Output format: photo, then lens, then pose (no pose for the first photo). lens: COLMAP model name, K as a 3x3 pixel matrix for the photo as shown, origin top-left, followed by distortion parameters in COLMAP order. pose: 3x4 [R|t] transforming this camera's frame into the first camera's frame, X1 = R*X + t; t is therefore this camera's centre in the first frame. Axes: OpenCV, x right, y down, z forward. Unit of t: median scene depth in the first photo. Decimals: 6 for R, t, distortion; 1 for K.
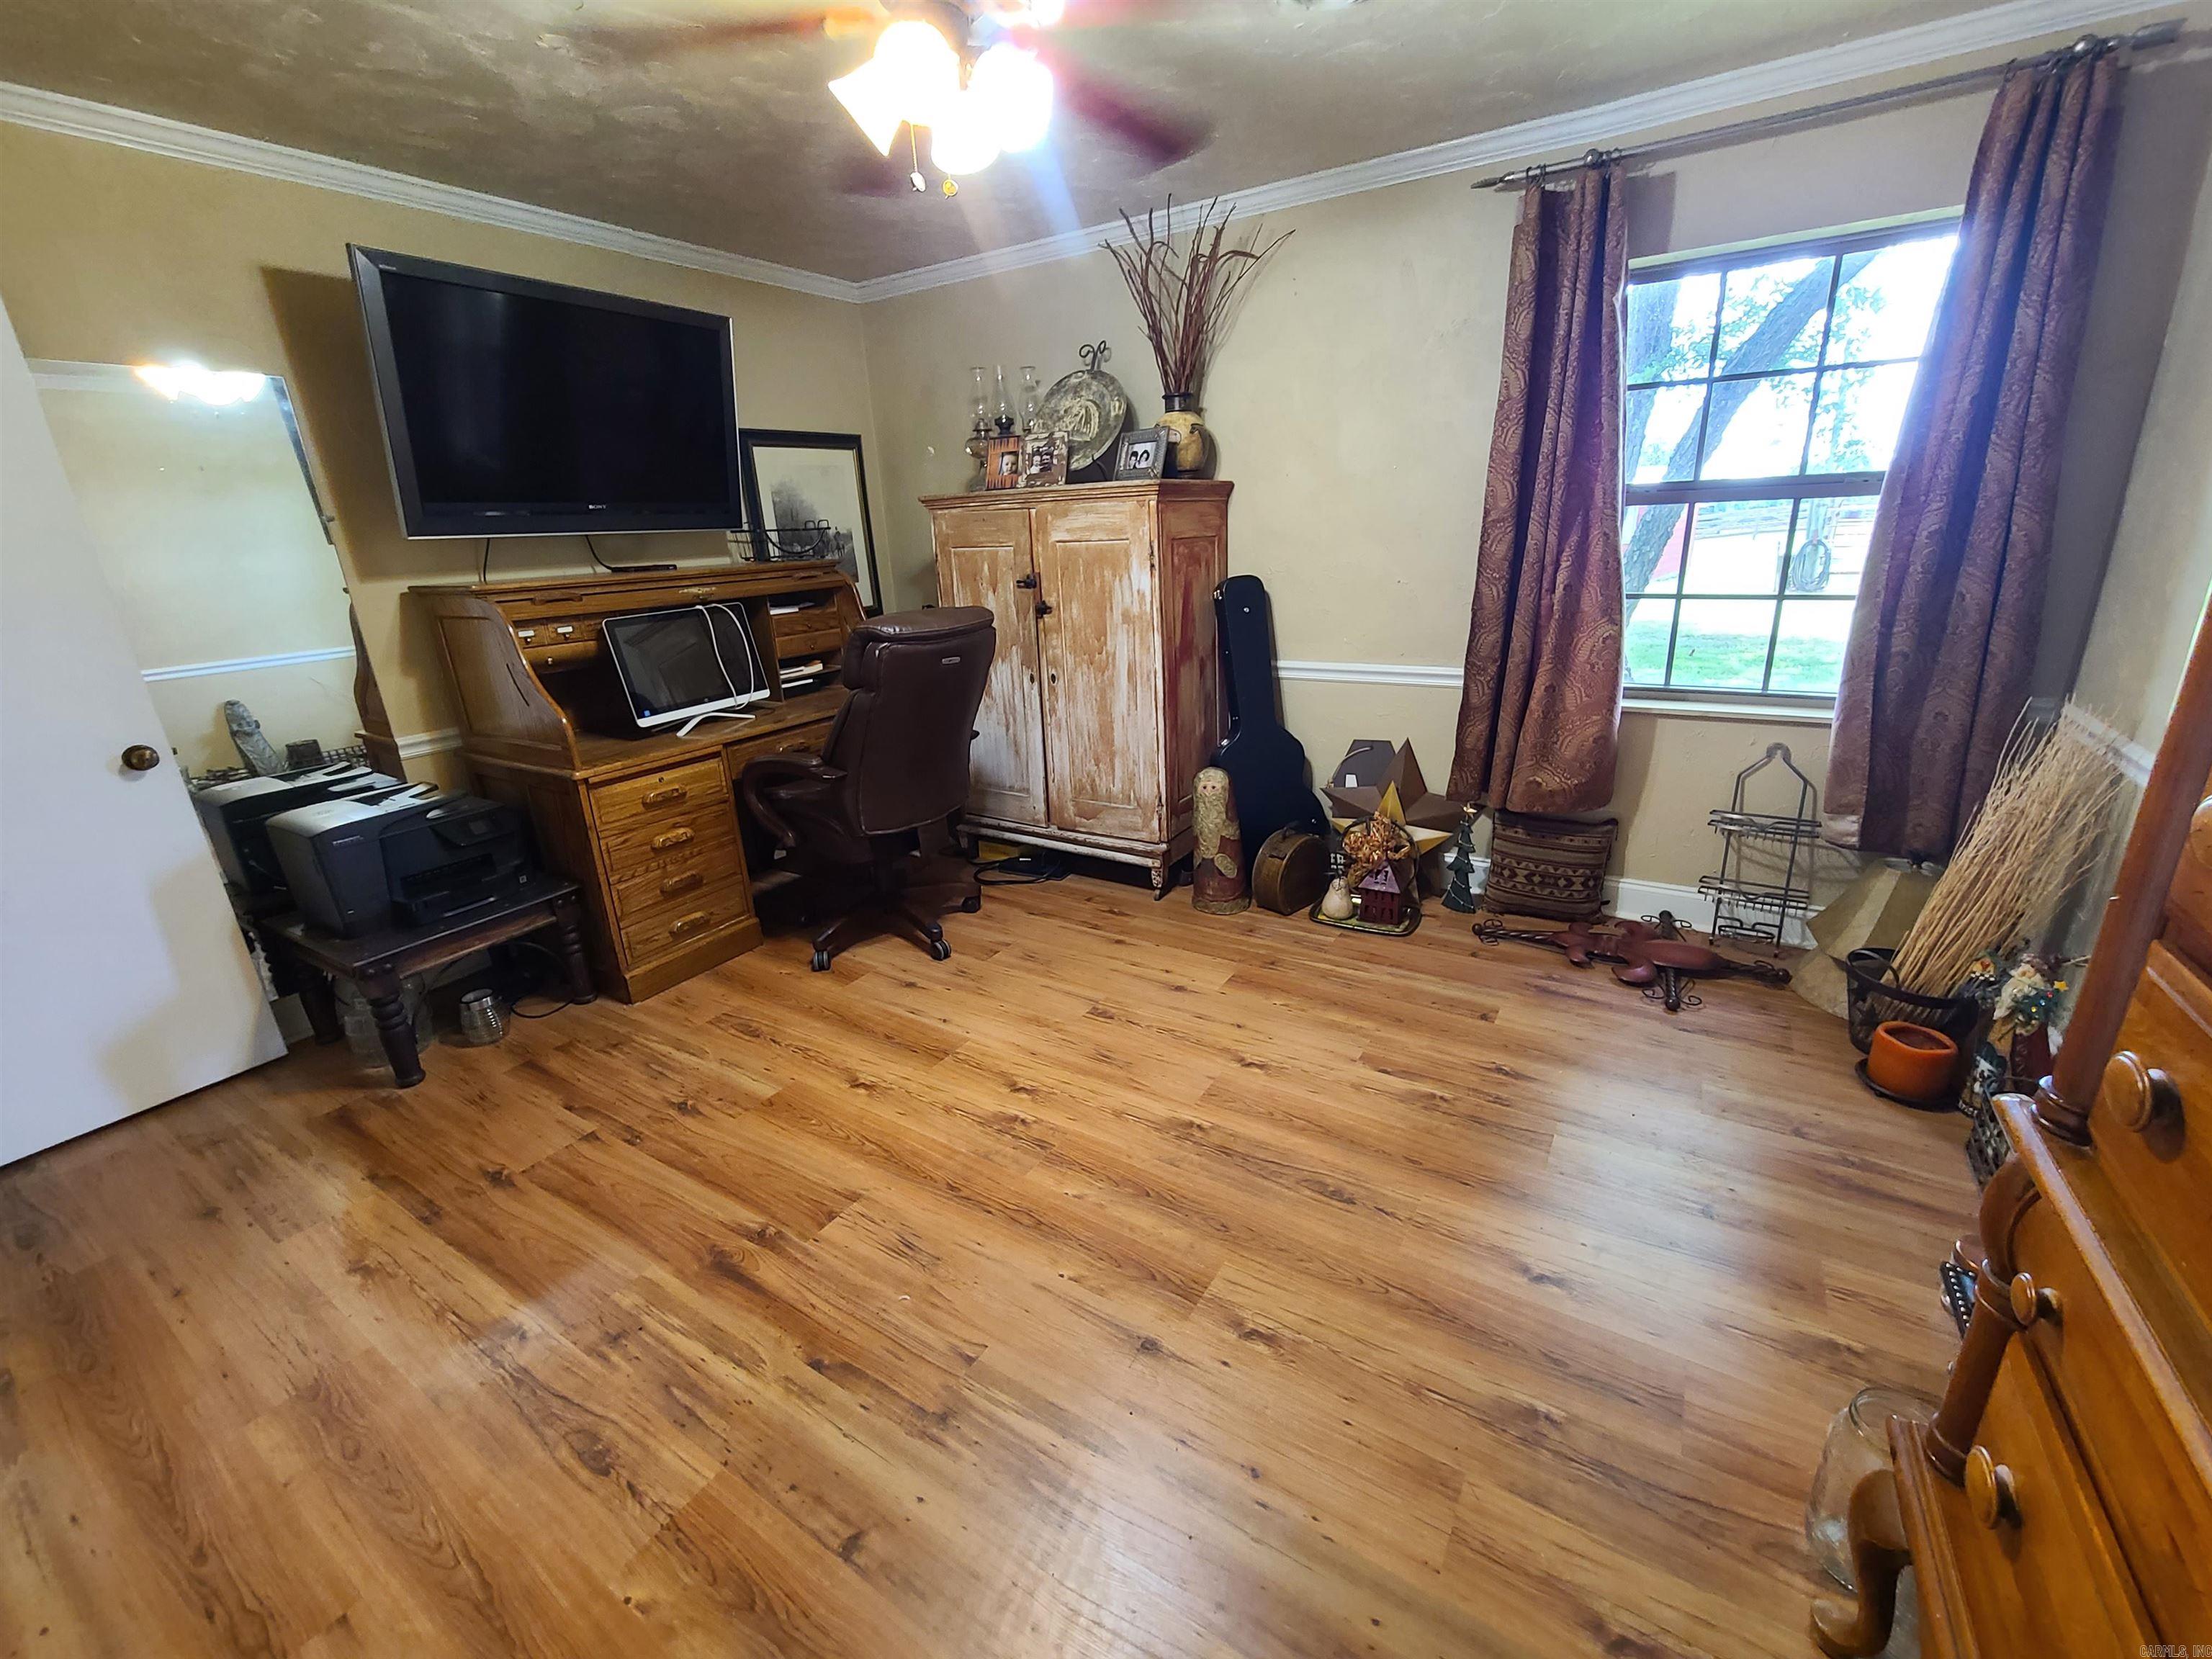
lens RADIAL K [[898.8, 0, 1119.6], [0, 898.8, 819.8], [0, 0, 1]] dist [0.000580, -0.002292]
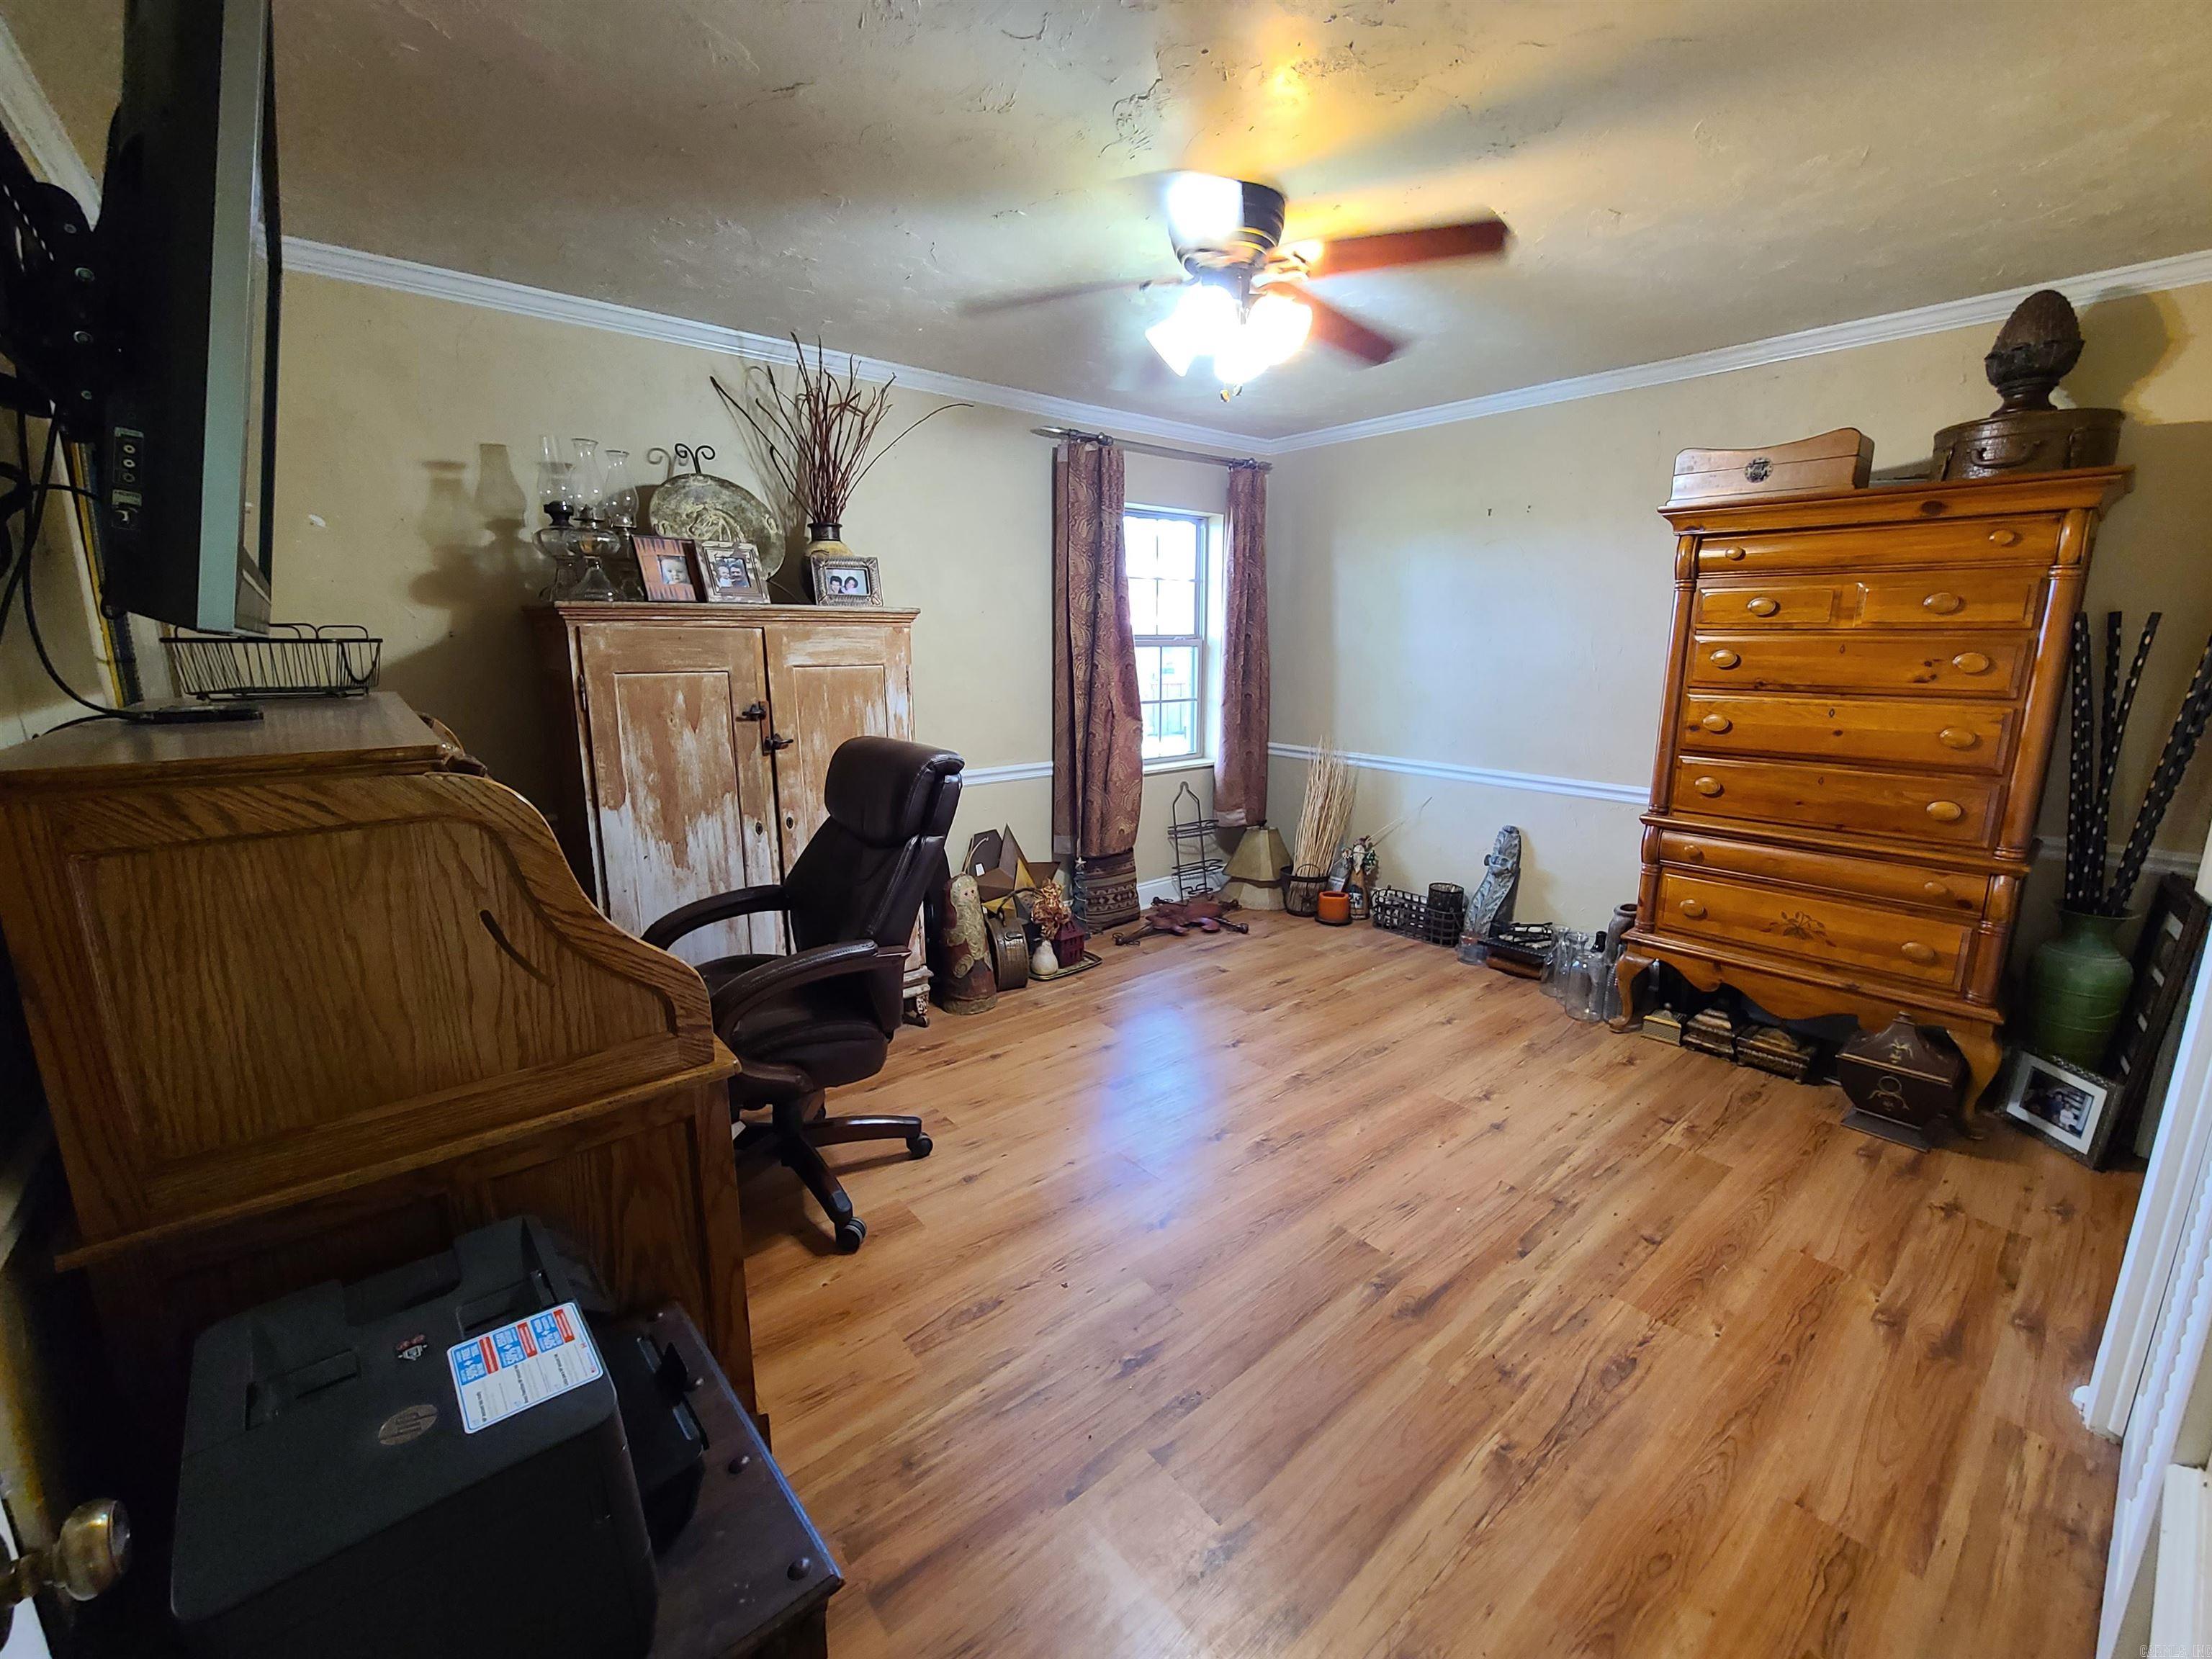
lens RADIAL K [[911.7, 0, 1119.4], [0, 911.7, 821.1], [0, 0, 1]] dist [-0.000235, -0.000325]
pose [[0.308890, -0.147765, 0.939549, -0.891902], [0.284656, 0.956939, 0.056915, -0.135159], [-0.907501, 0.249867, 0.337651, 0.485008]]
